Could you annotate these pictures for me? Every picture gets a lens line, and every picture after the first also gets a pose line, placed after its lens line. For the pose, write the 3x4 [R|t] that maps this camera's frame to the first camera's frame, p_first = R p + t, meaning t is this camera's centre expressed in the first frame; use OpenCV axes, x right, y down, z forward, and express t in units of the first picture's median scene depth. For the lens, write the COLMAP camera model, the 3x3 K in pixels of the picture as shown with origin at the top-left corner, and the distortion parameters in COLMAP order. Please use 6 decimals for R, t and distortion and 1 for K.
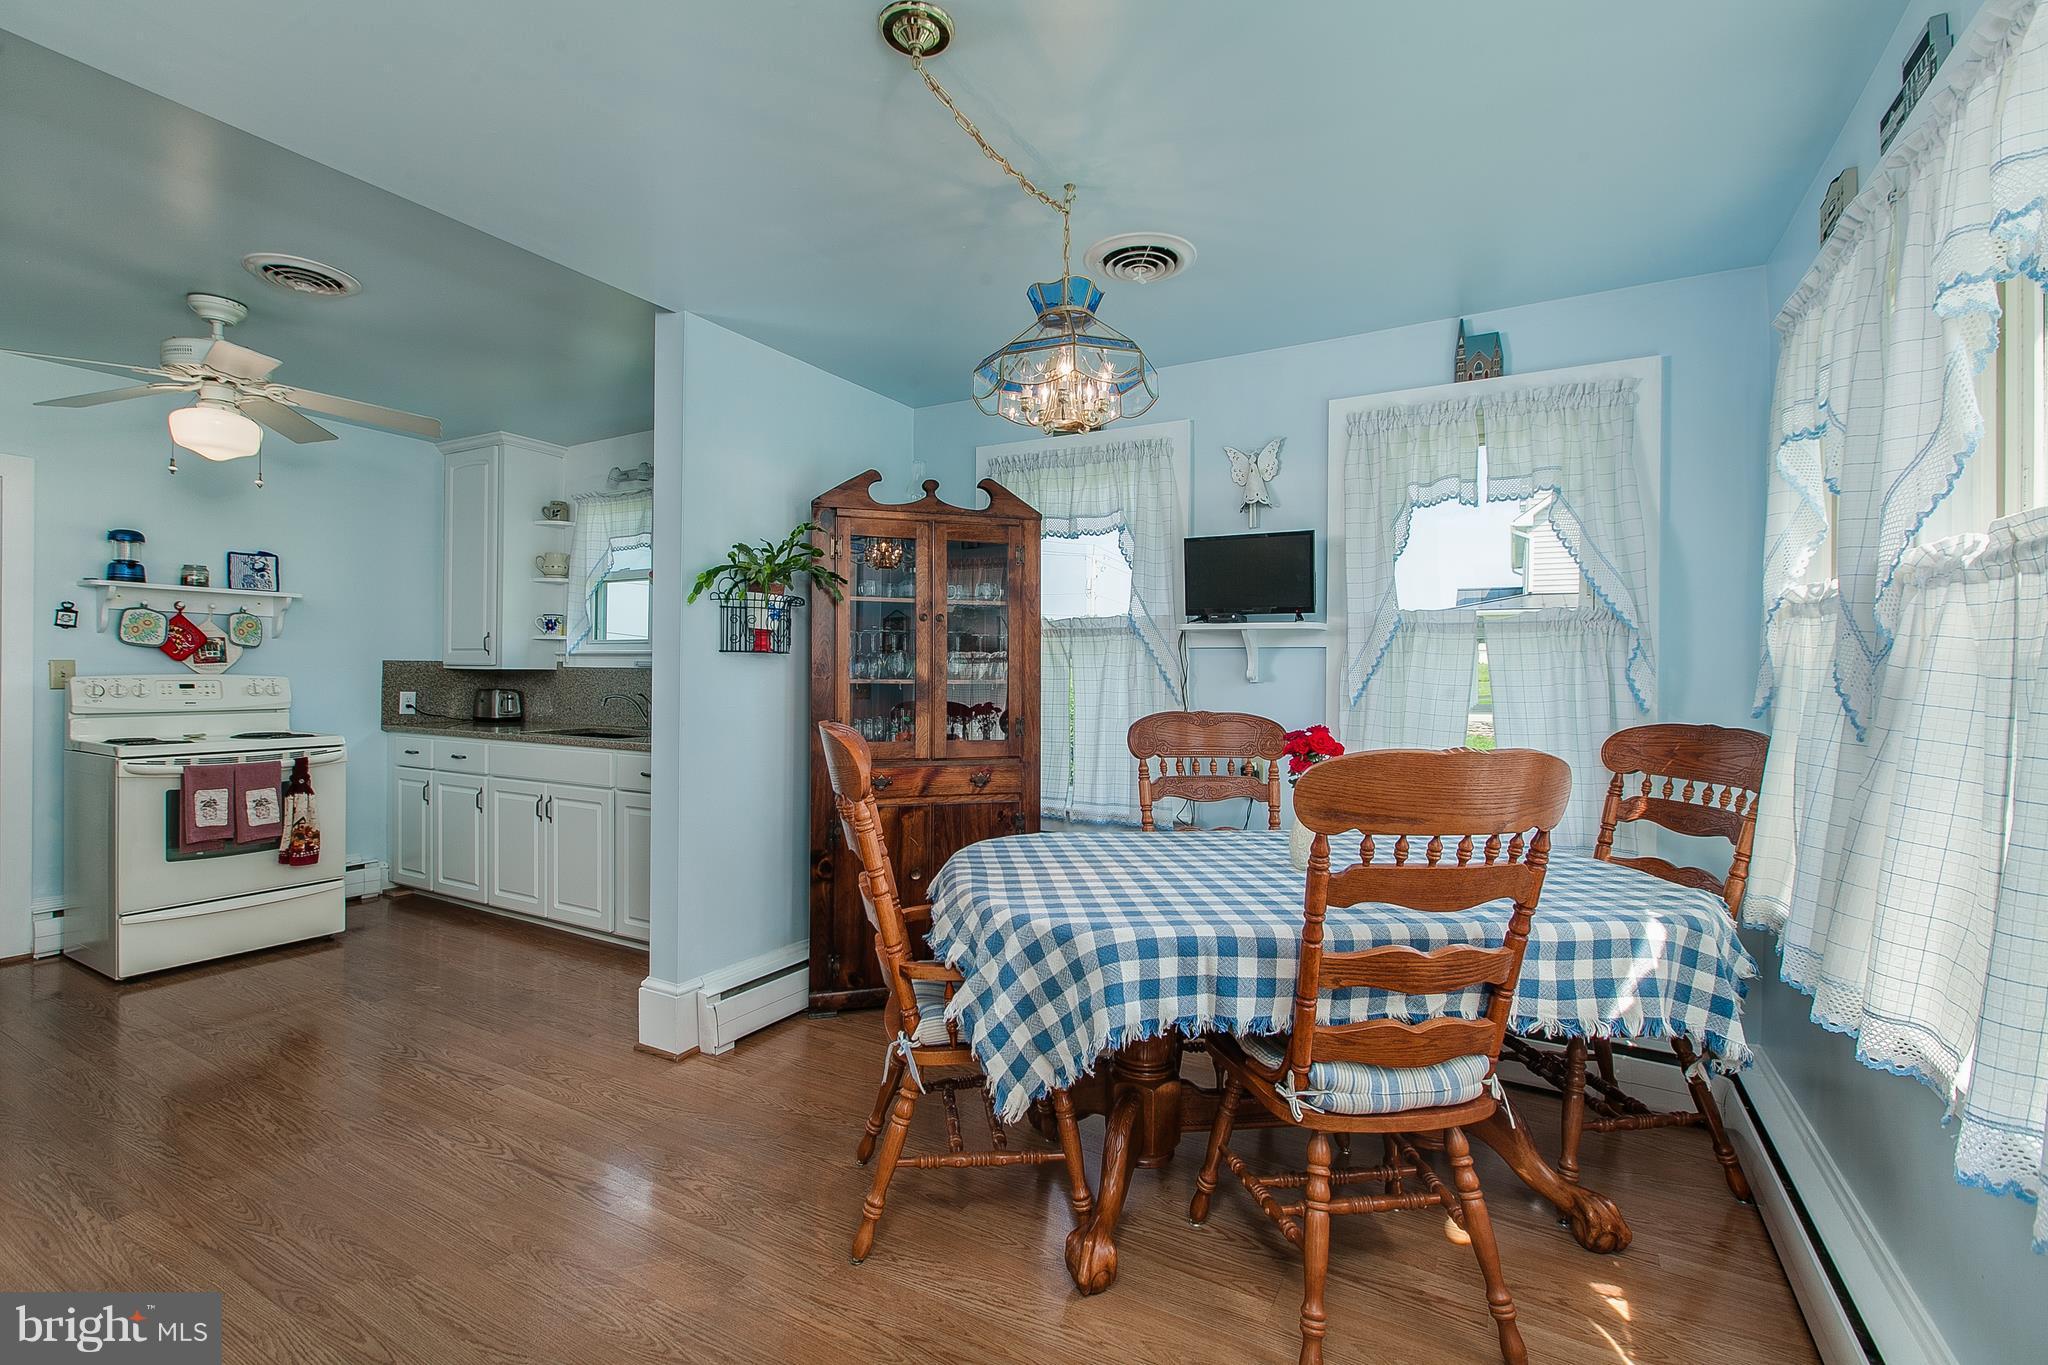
lens RADIAL K [[908.2, 0, 1020.8], [0, 908.2, 678.3], [0, 0, 1]] dist [0.001891, -0.000852]
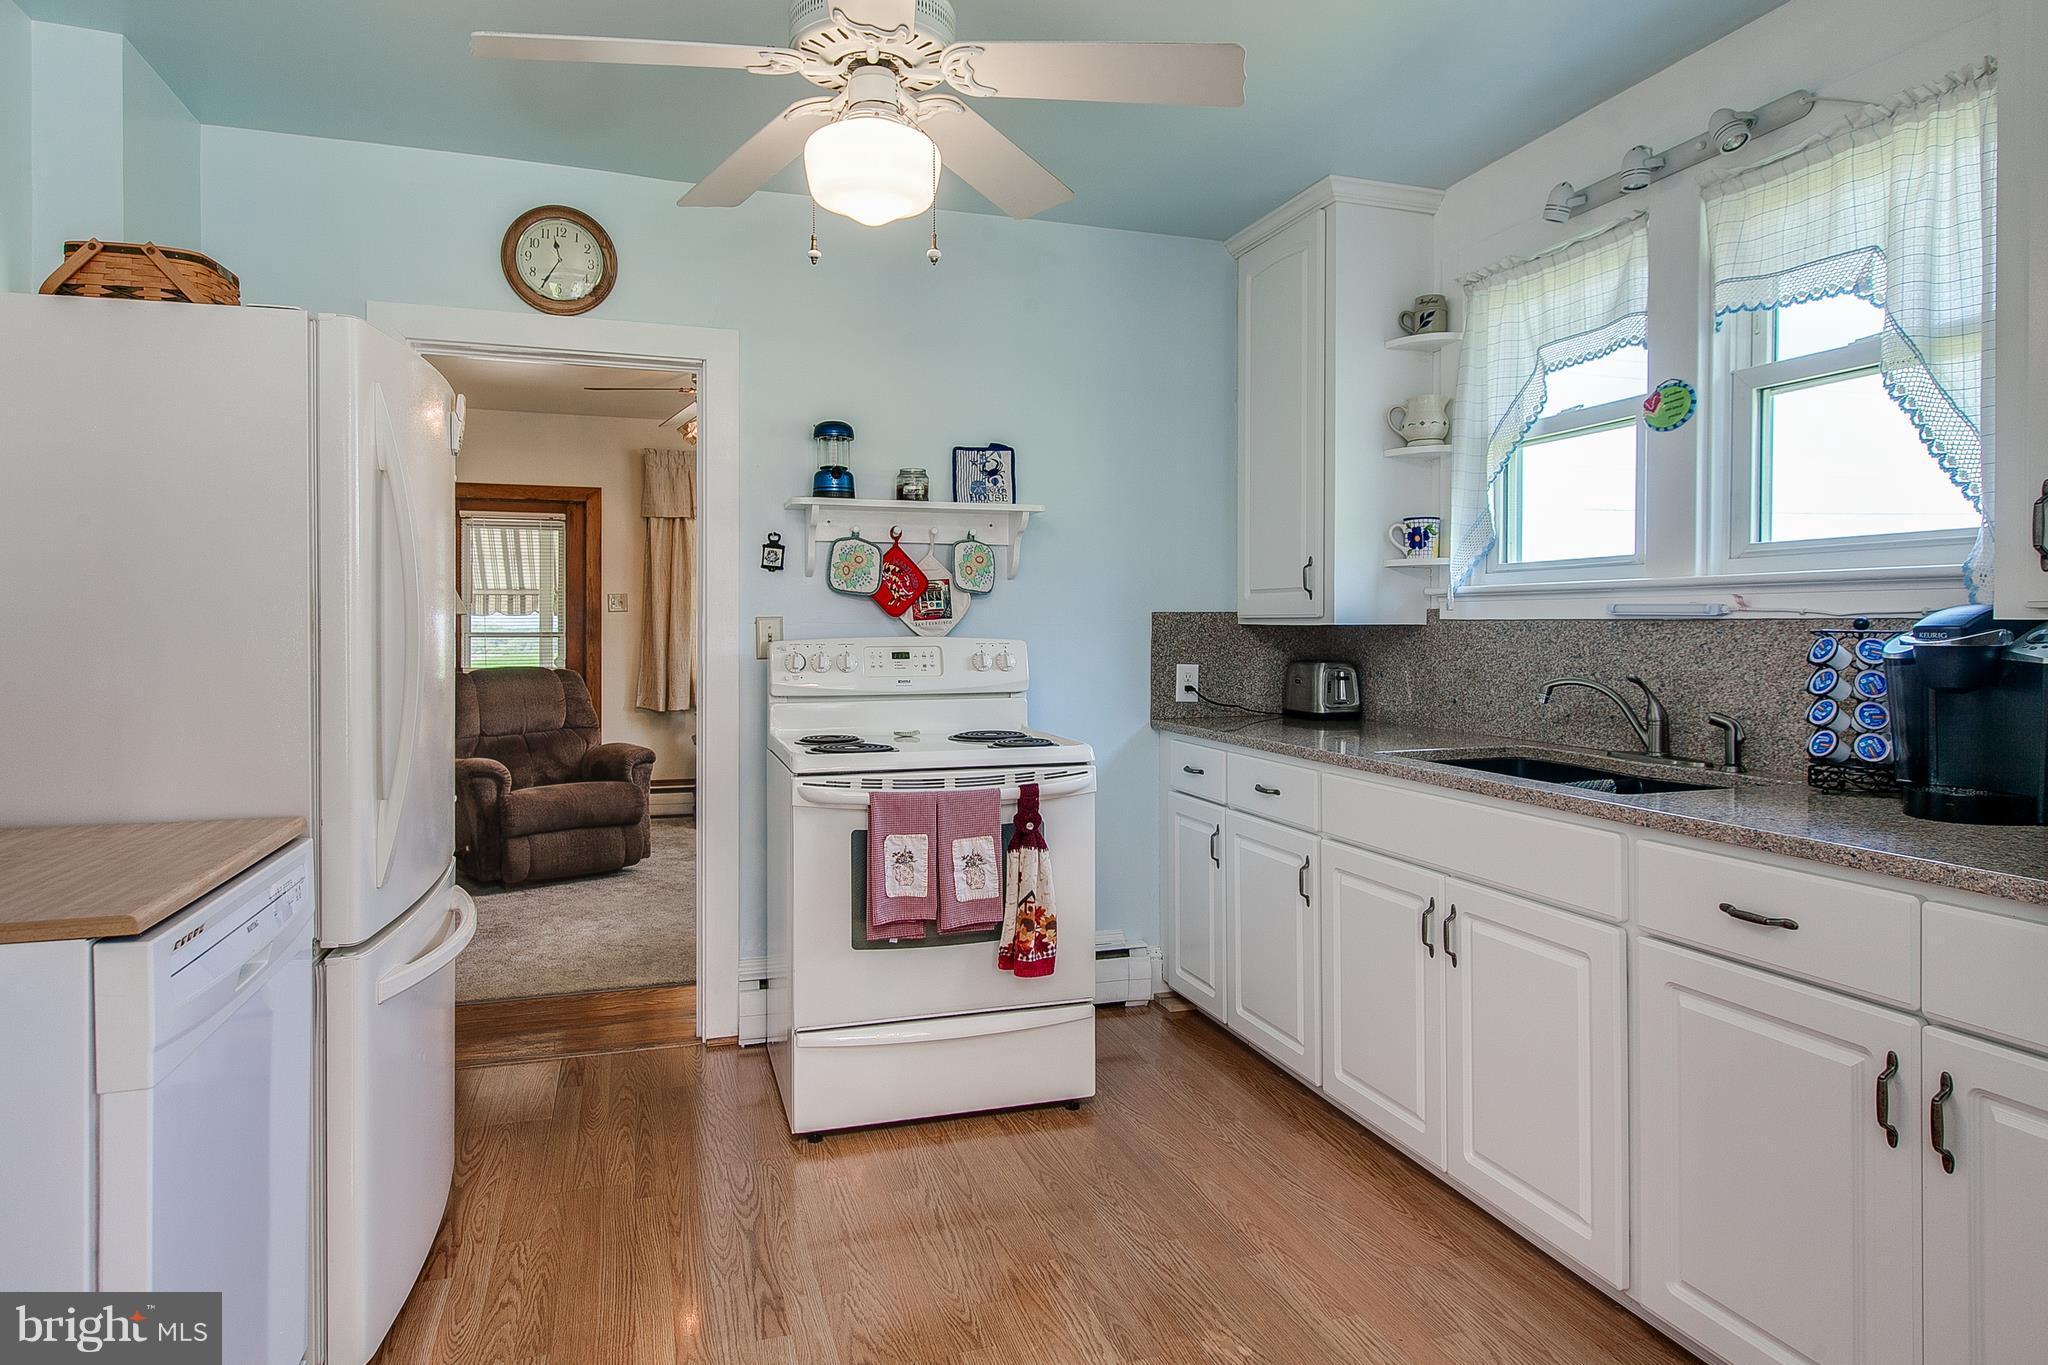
lens RADIAL K [[1157.7, 0, 1025.7], [0, 1157.7, 631.7], [0, 0, 1]] dist [-0.001513, -0.000220]
pose [[0.743238, -0.006453, -0.668996, -0.302259], [0.003468, 0.999977, -0.005792, -0.003058], [0.669018, 0.001984, 0.743243, 0.449589]]
